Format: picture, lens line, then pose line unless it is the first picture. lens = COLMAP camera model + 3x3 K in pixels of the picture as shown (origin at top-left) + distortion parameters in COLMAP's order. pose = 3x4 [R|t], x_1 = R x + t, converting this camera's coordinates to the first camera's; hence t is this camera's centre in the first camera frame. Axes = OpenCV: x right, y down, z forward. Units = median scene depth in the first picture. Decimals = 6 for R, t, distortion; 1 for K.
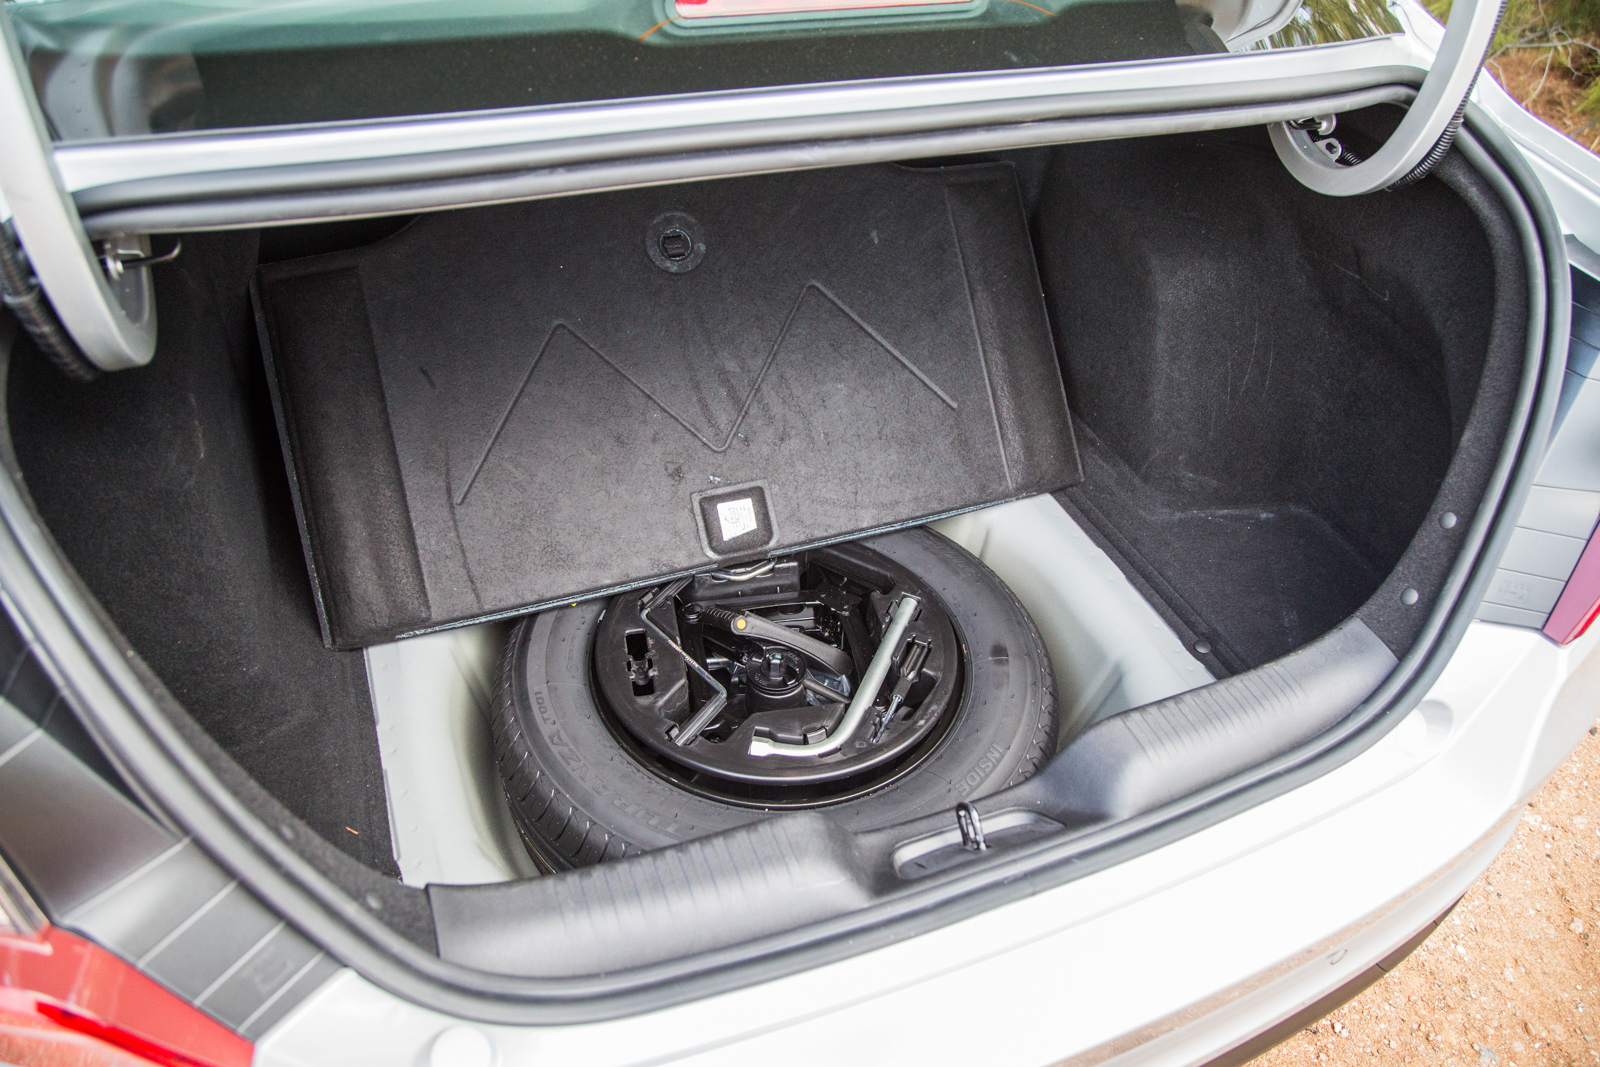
lens RADIAL K [[1117.7, 0, 789.7], [0, 1117.7, 541.9], [0, 0, 1]] dist [-0.134236, 0.067578]
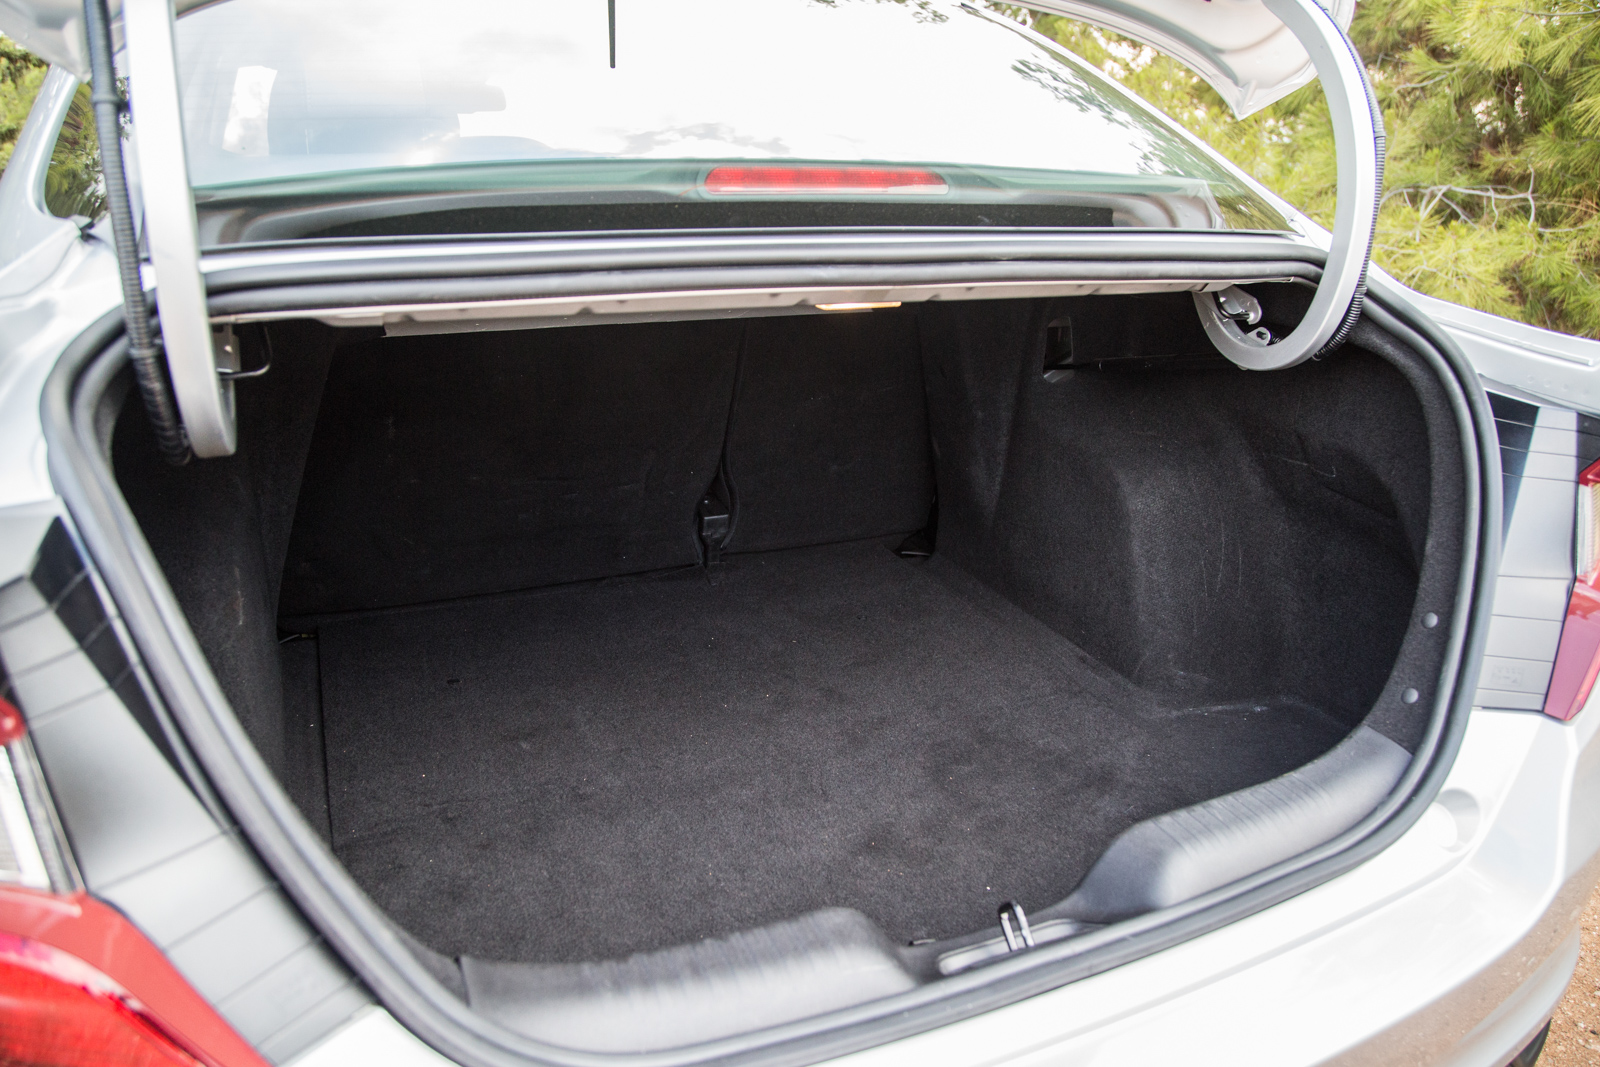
lens RADIAL K [[1117.7, 0, 782.7], [0, 1117.7, 582.6], [0, 0, 1]] dist [-0.134236, 0.067578]
pose [[0.999121, -0.032941, 0.025919, -0.051656], [0.039767, 0.940374, -0.337810, 0.273739], [-0.013246, 0.338544, 0.940857, -0.003933]]
